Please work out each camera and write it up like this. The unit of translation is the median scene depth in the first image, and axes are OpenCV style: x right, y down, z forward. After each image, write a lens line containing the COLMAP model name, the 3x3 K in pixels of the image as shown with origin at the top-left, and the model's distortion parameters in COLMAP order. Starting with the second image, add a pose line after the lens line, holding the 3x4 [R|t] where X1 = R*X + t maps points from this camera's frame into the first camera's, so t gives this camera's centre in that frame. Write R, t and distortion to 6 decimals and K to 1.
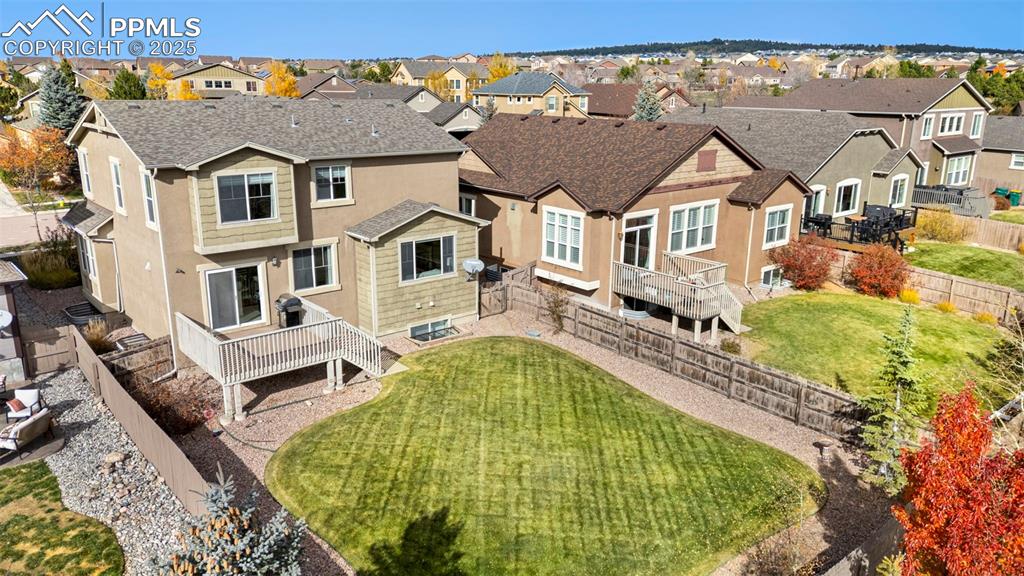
lens RADIAL K [[743.9, 0, 512.0], [0, 743.9, 288.0], [0, 0, 1]] dist [0.102300, -0.127607]
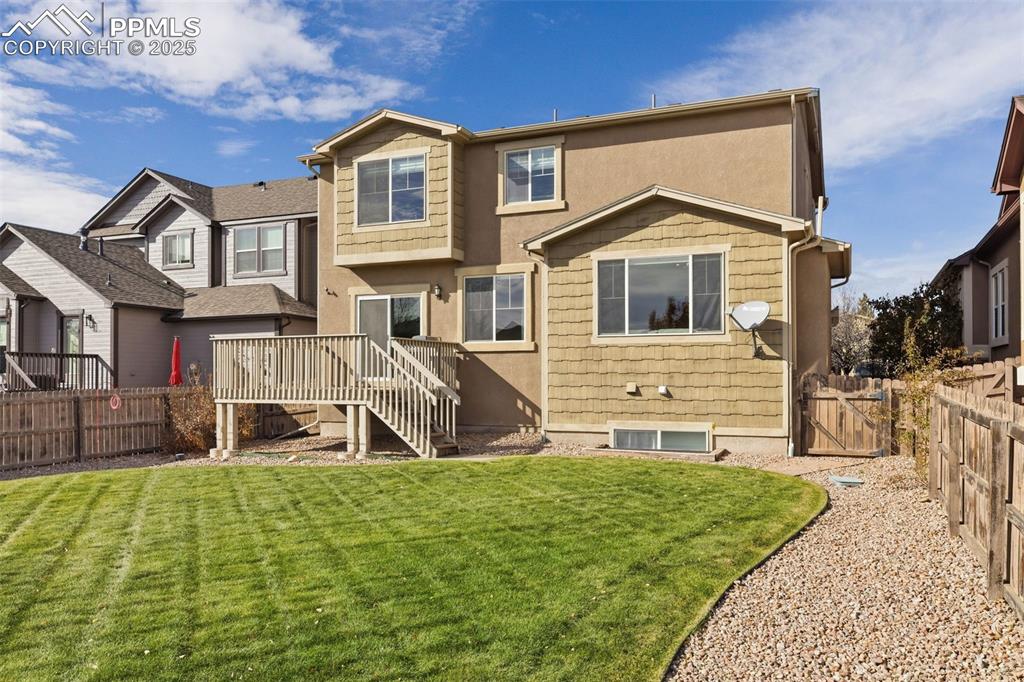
lens RADIAL K [[791.9, 0, 511.0], [0, 791.9, 378.2], [0, 0, 1]] dist [-0.006597, 0.000291]
pose [[0.442799, -0.013133, -0.896525, 0.336884], [-0.234062, 0.963529, -0.129719, 0.111069], [0.865531, 0.267282, 0.423576, 0.724647]]
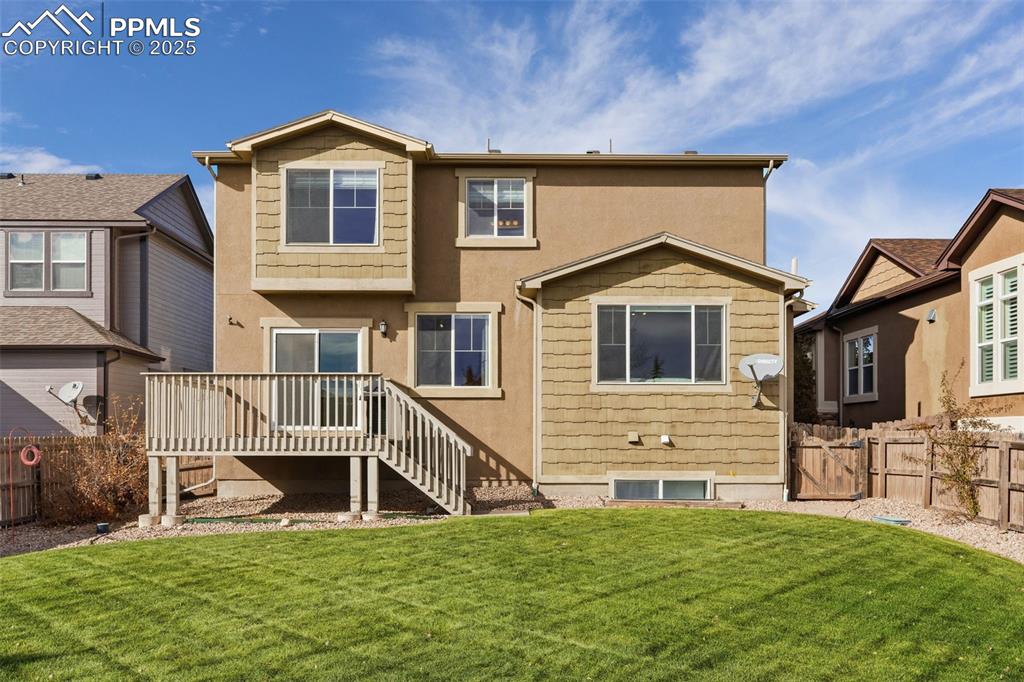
lens RADIAL K [[842.0, 0, 511.3], [0, 842.0, 434.4], [0, 0, 1]] dist [-0.002511, 0.001307]
pose [[0.767393, -0.011742, -0.641070, 0.179958], [-0.164403, 0.962803, -0.214433, 0.162438], [0.619742, 0.269948, 0.736918, 0.554002]]
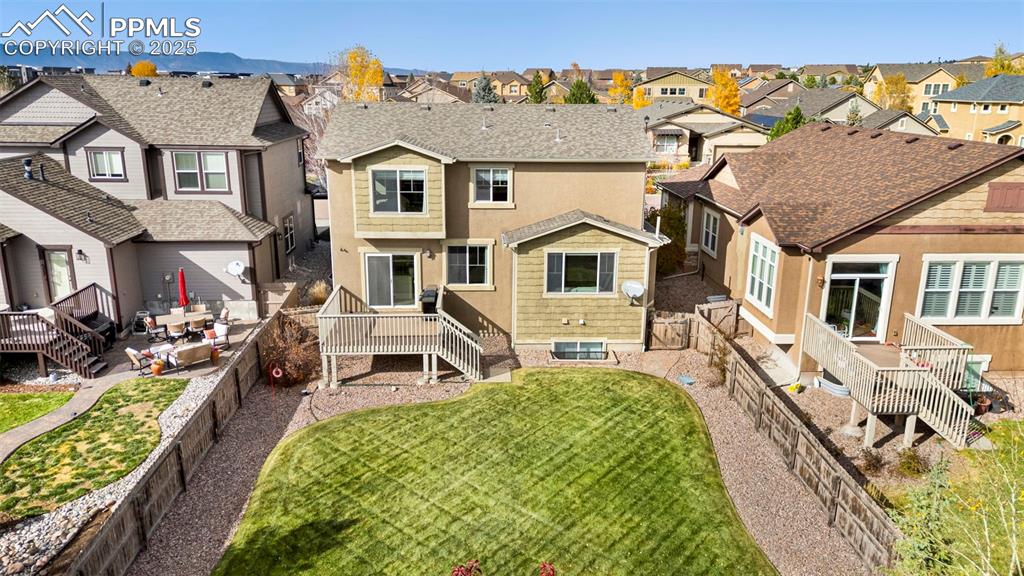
lens RADIAL K [[743.9, 0, 512.0], [0, 743.9, 288.0], [0, 0, 1]] dist [0.102300, -0.127607]
pose [[0.793333, 0.159792, -0.587443, 0.384266], [-0.164956, 0.985263, 0.045234, -0.051347], [0.586014, 0.061016, 0.808000, 0.201618]]
